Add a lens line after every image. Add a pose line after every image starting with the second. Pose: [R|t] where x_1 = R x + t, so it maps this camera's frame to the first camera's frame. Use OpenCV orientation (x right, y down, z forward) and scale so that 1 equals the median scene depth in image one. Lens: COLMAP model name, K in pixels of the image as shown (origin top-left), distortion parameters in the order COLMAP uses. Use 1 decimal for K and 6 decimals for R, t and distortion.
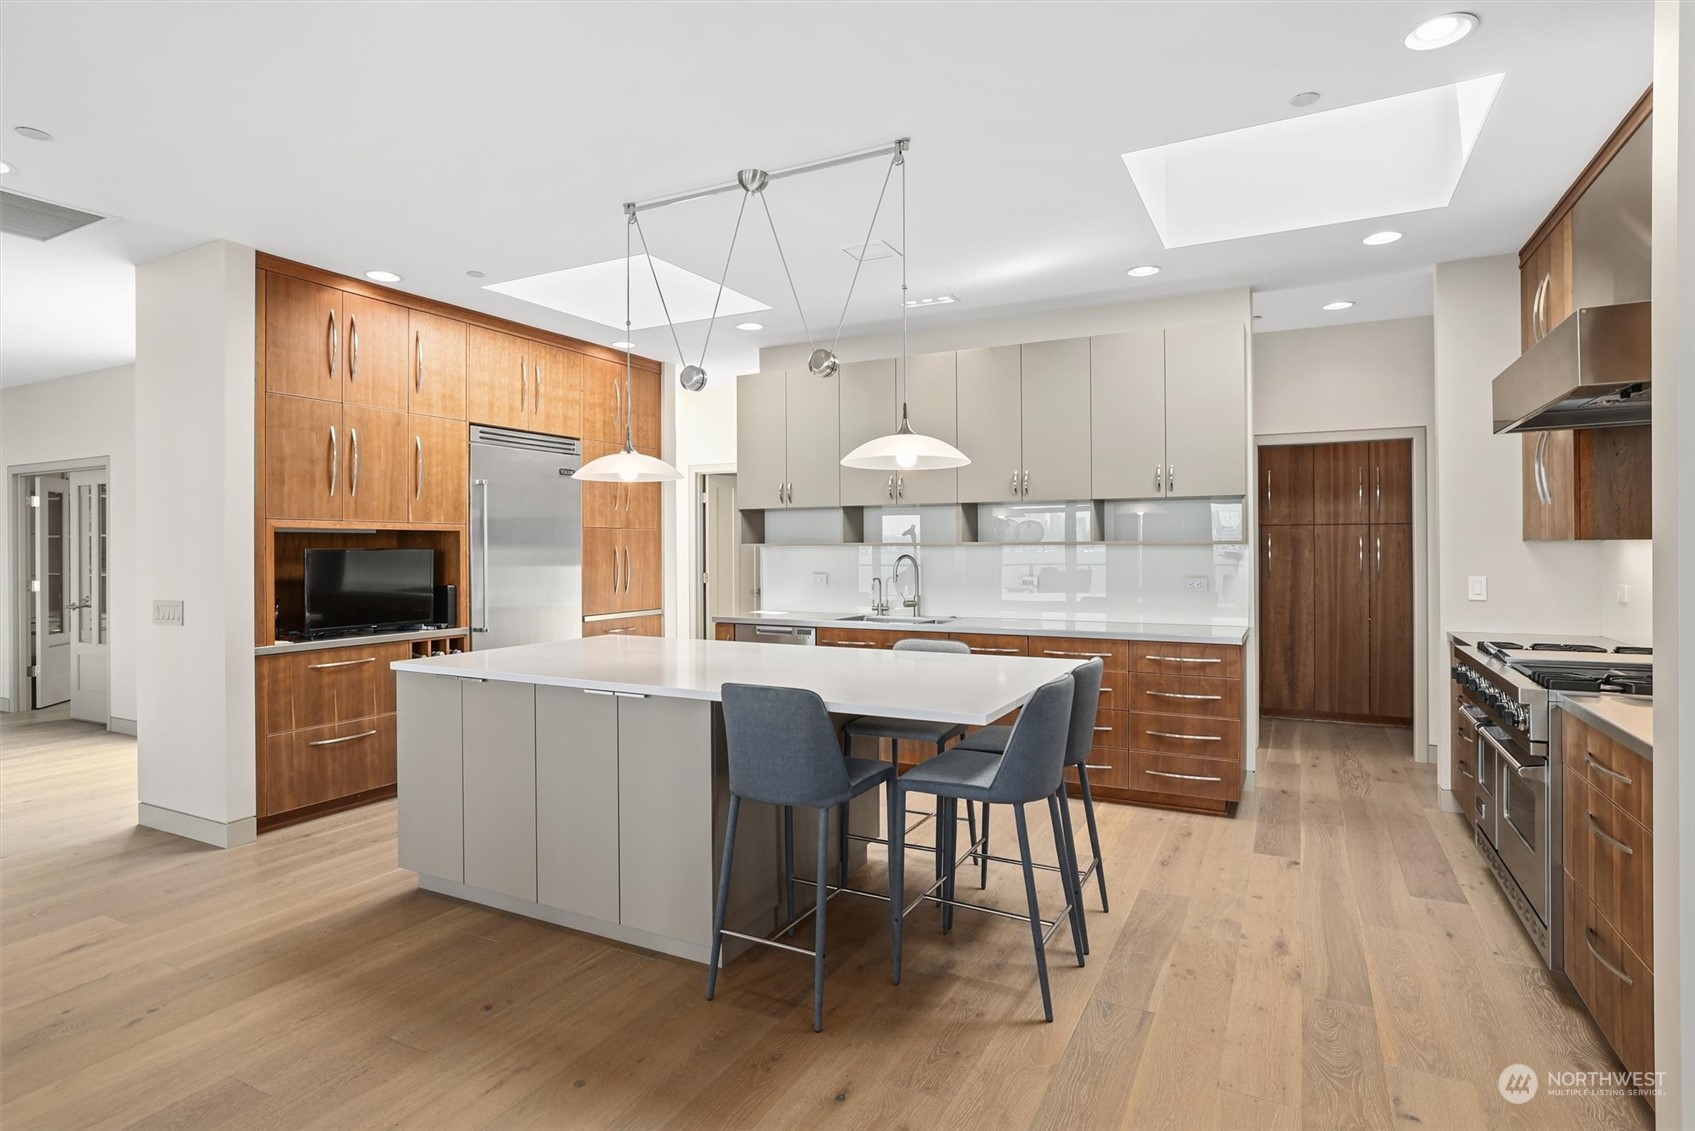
lens RADIAL K [[899.0, 0, 849.2], [0, 899.0, 544.4], [0, 0, 1]] dist [-0.031271, 0.000082]
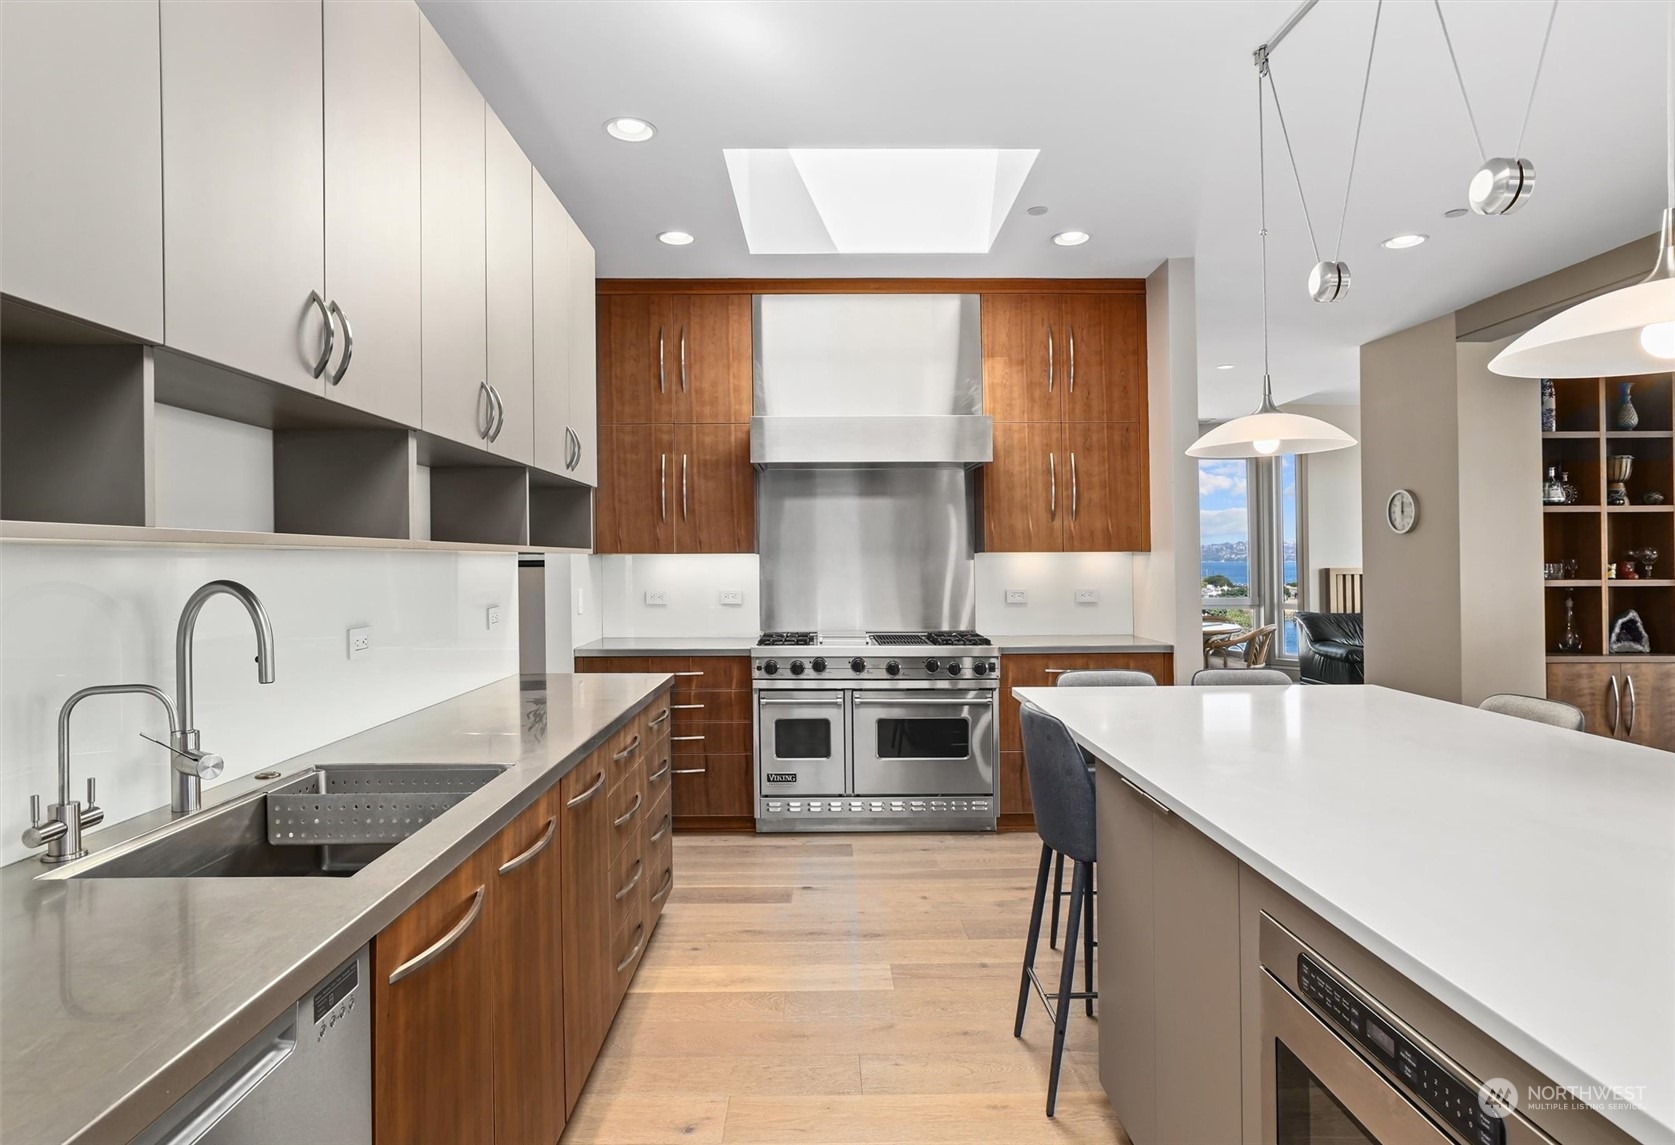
lens RADIAL K [[884.7, 0, 837.5], [0, 884.7, 572.5], [0, 0, 1]] dist [0.000310, 0.000010]
pose [[-0.461007, 0.007117, 0.887368, -0.393486], [0.010778, 0.999939, -0.002420, 0.018577], [-0.887331, 0.008448, -0.461056, 1.493687]]
